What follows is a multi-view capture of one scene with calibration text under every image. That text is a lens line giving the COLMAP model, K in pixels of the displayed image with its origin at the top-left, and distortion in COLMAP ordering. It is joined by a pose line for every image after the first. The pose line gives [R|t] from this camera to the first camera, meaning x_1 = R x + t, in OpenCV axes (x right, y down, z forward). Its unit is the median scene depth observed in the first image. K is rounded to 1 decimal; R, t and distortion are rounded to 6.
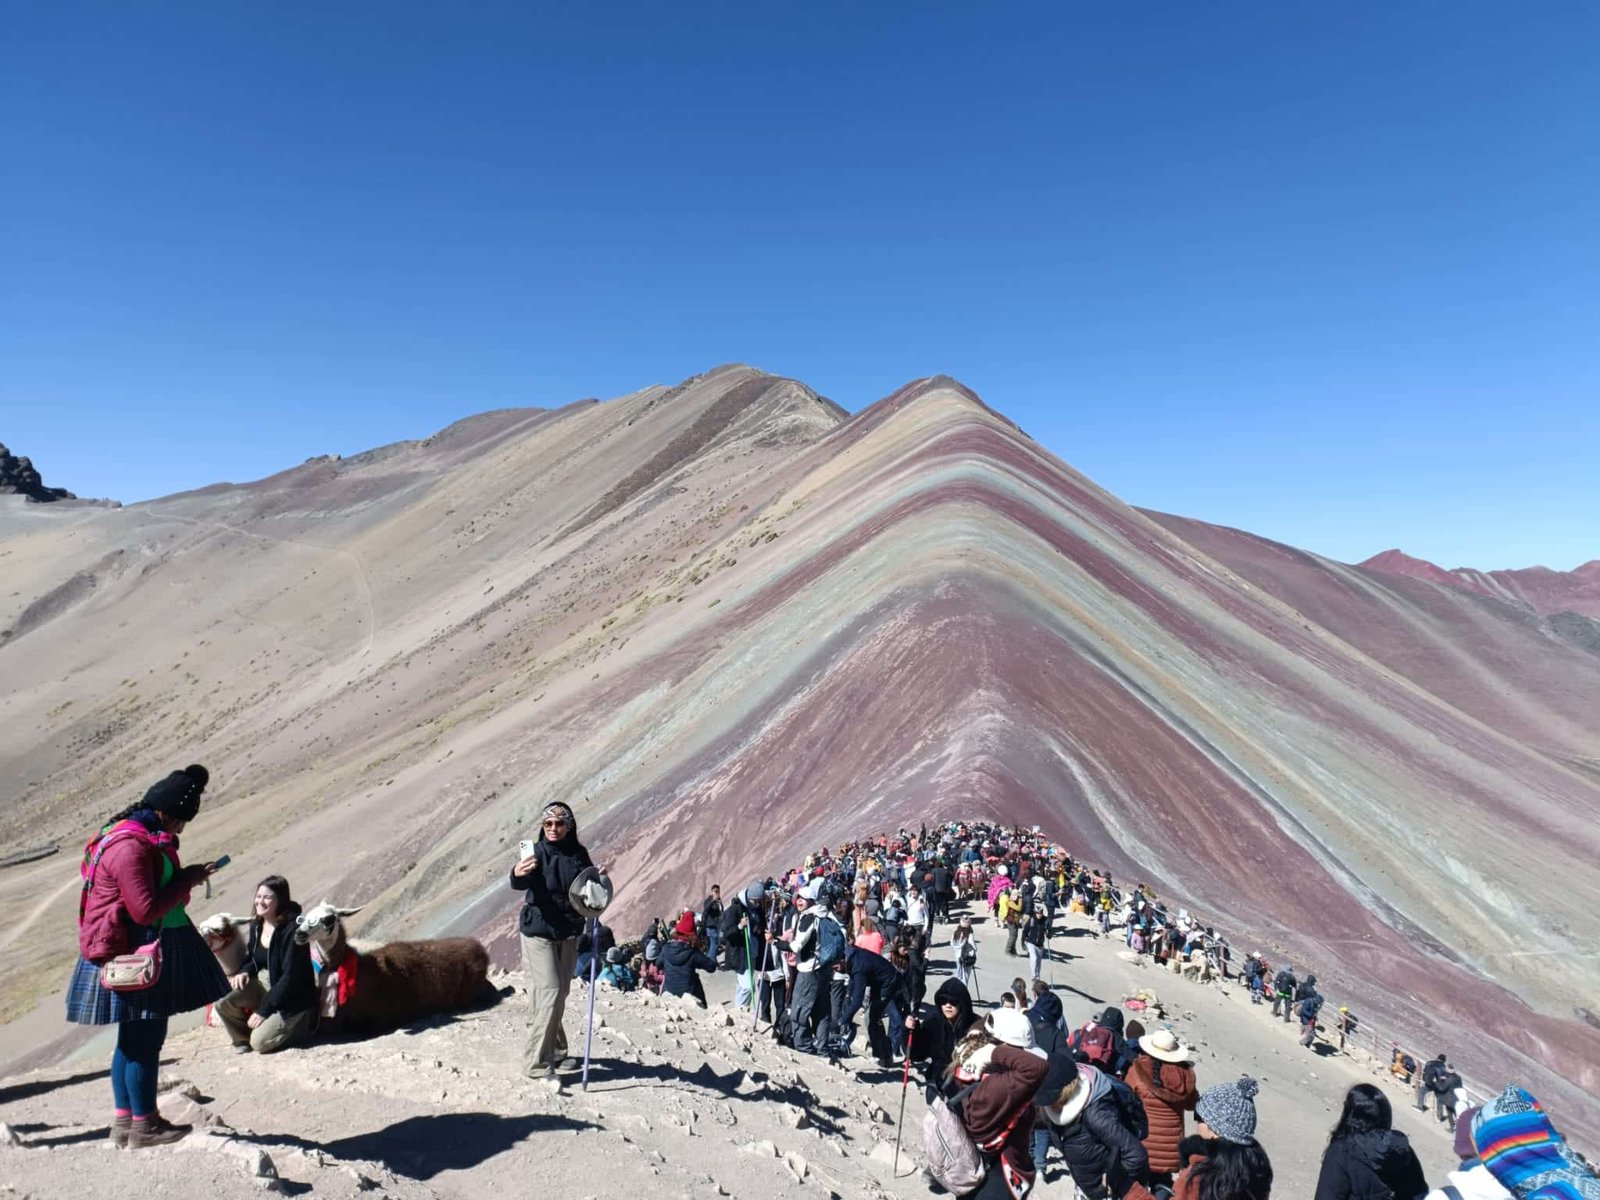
lens RADIAL K [[1162.3, 0, 802.6], [0, 1162.3, 584.5], [0, 0, 1]] dist [0.082749, -0.079020]
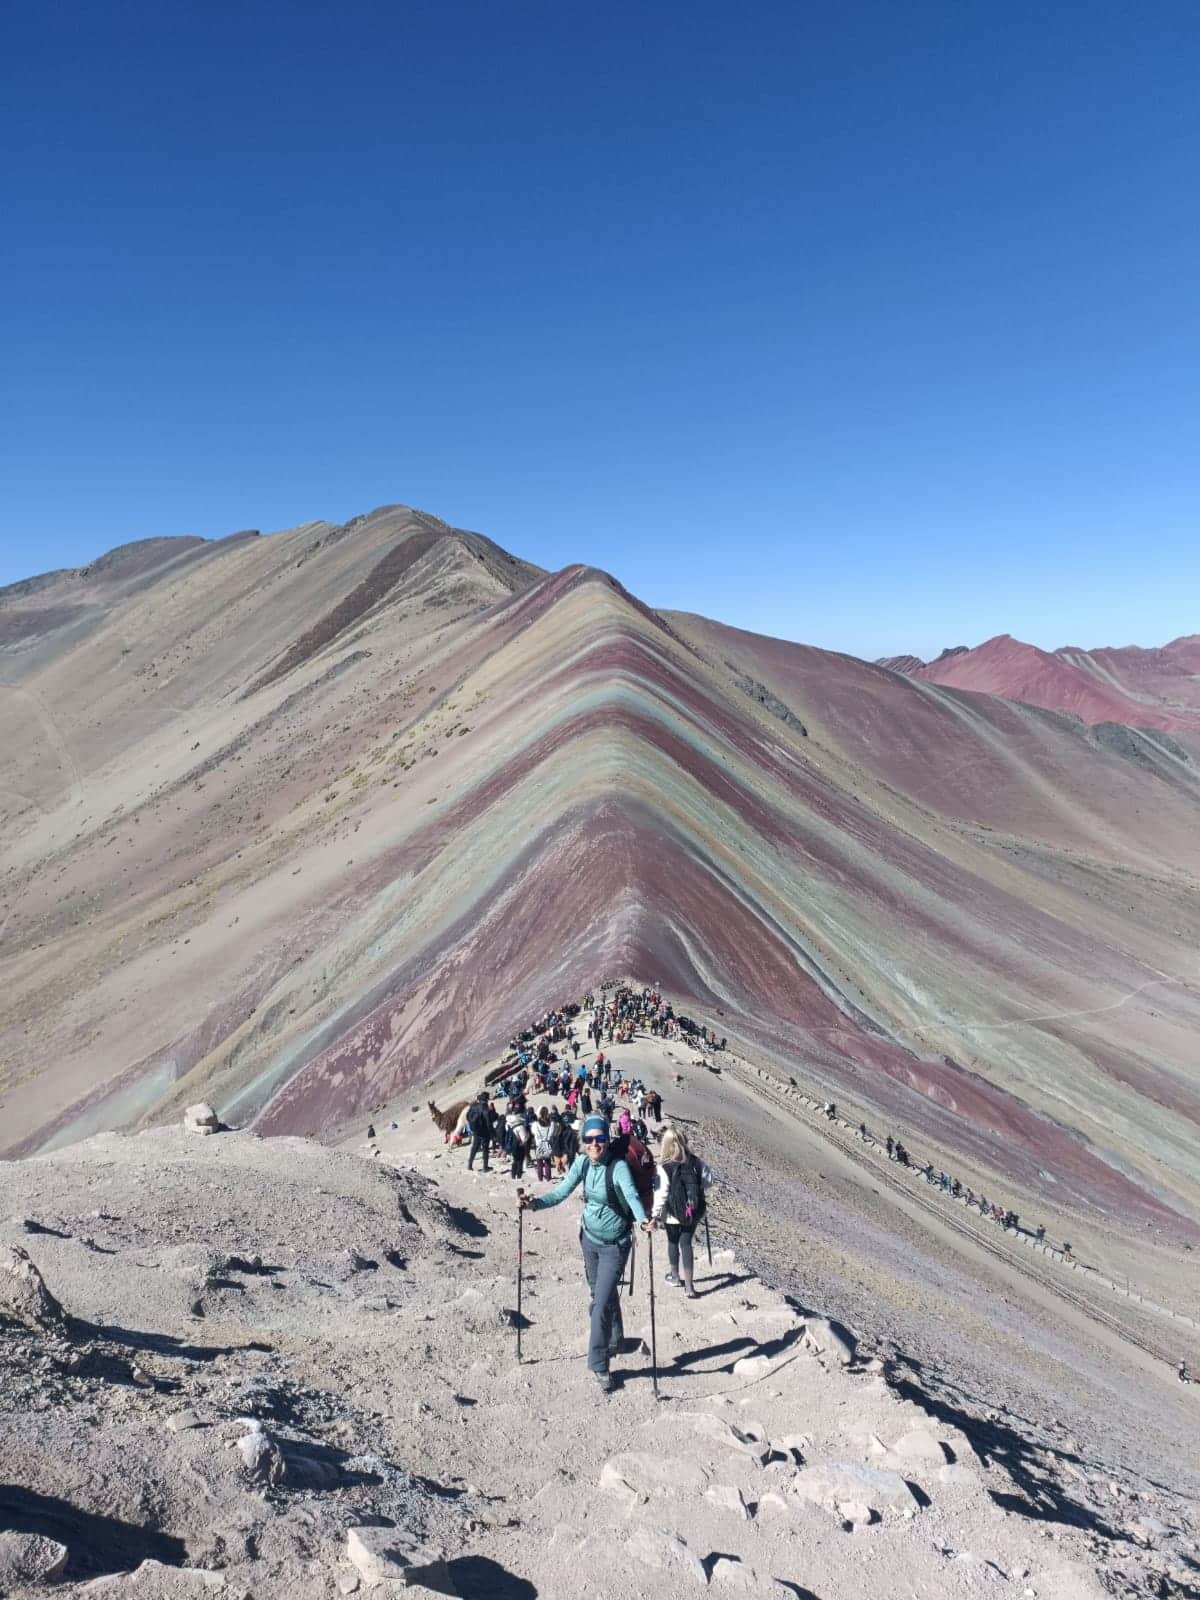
lens RADIAL K [[1165.5, 0, 600.0], [0, 1165.5, 800.0], [0, 0, 1]] dist [0.076702, -0.083203]
pose [[0.991694, -0.036363, 0.123375, -0.044821], [0.022224, 0.993221, 0.114096, -0.122366], [-0.126688, -0.110406, 0.985779, -0.325956]]
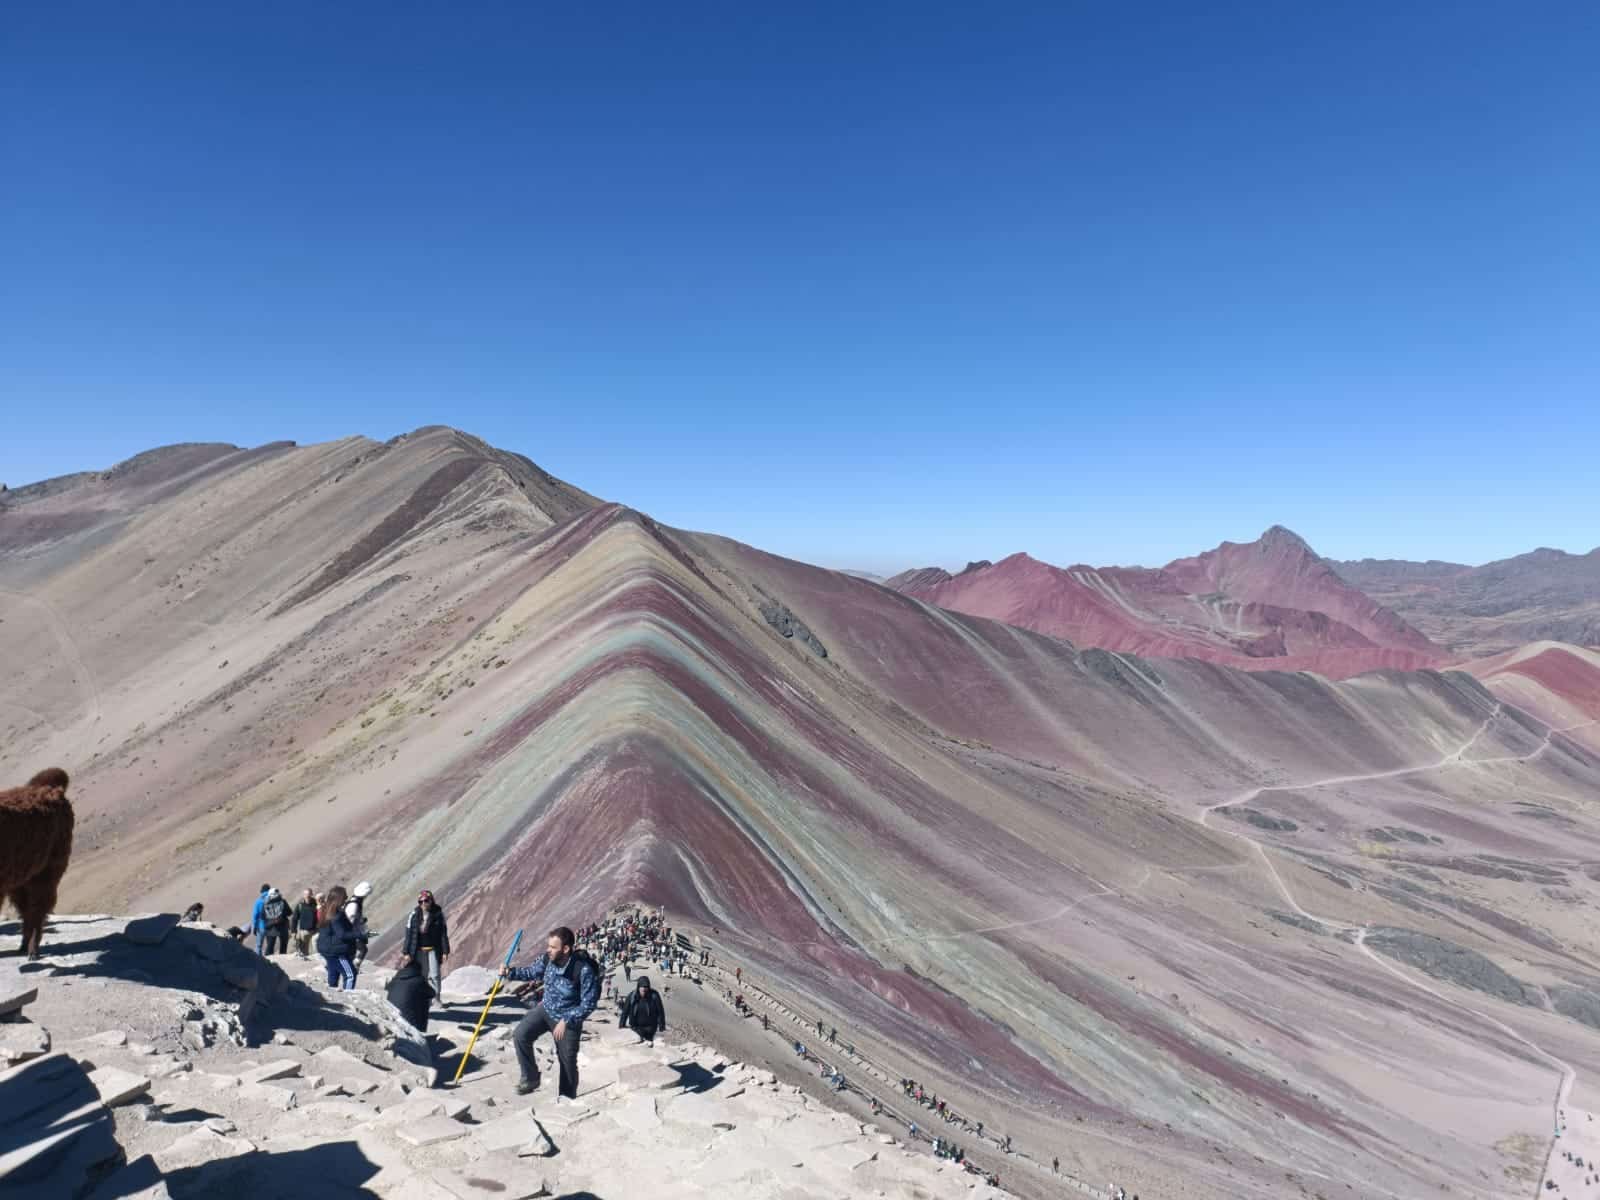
lens RADIAL K [[1162.3, 0, 802.6], [0, 1162.3, 584.5], [0, 0, 1]] dist [0.082749, -0.079020]
pose [[0.964856, 0.001265, 0.262775, -0.051298], [-0.005560, 0.999863, 0.015601, -0.179045], [-0.262720, -0.016514, 0.964731, -0.487583]]
